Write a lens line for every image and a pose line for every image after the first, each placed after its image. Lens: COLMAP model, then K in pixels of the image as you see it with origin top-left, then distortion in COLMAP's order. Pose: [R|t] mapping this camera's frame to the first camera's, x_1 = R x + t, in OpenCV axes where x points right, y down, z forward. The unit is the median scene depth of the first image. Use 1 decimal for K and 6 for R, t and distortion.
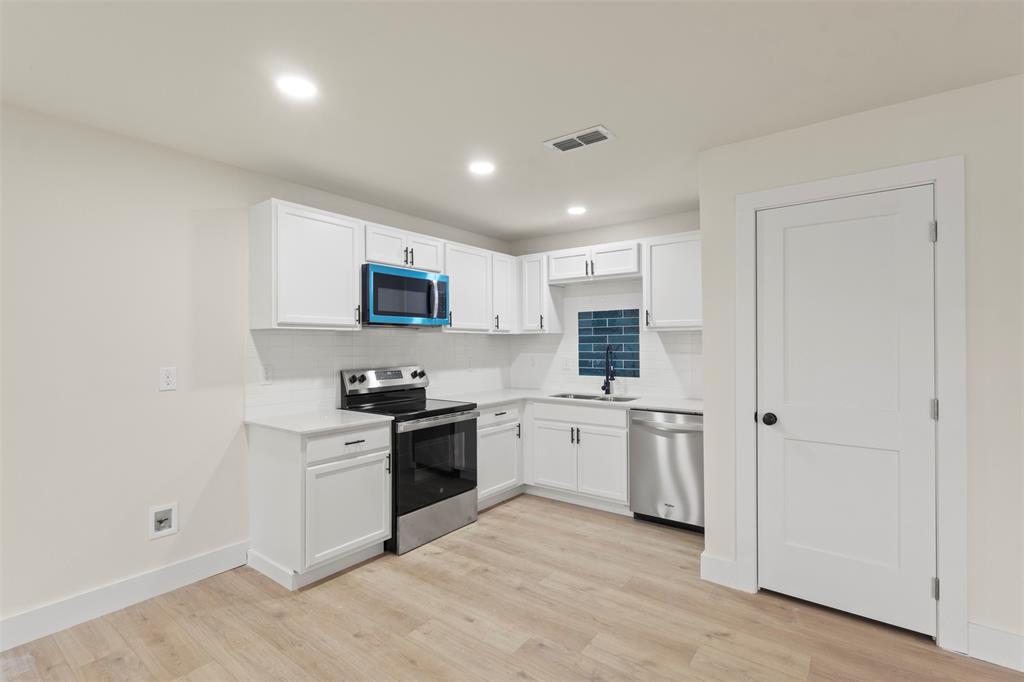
lens RADIAL K [[472.6, 0, 512.0], [0, 472.6, 341.0], [0, 0, 1]] dist [0.001564, 0.000209]
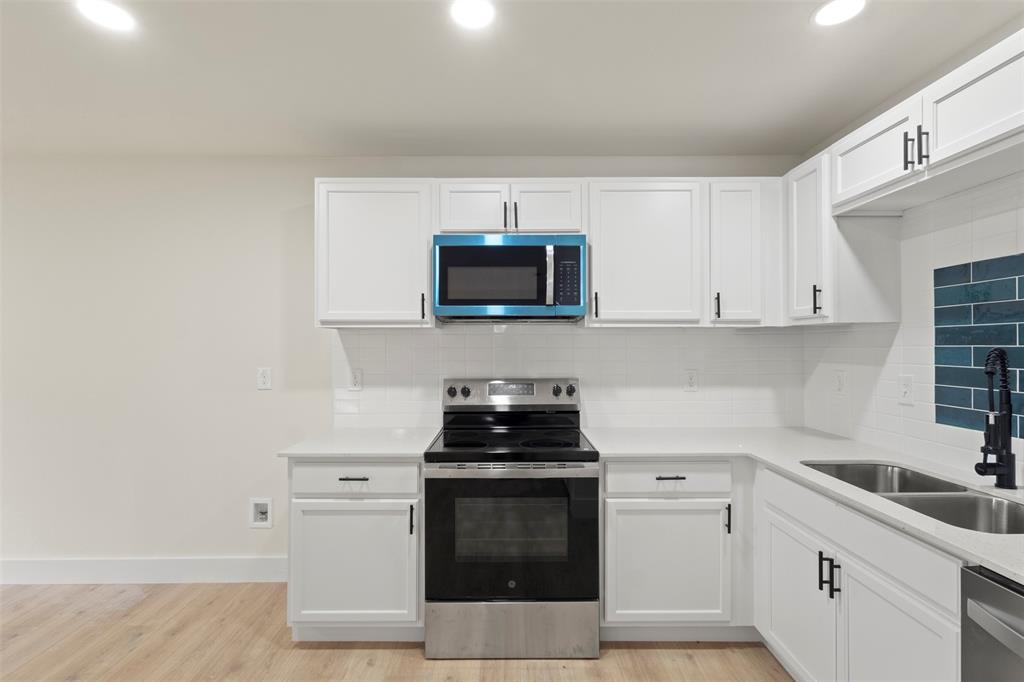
lens RADIAL K [[470.5, 0, 511.4], [0, 470.5, 343.7], [0, 0, 1]] dist [0.001267, 0.000859]
pose [[0.603406, 0.000713, -0.797434, 0.310433], [0.004420, 0.999981, 0.004238, 0.000625], [0.797422, -0.006082, 0.603391, 0.580095]]
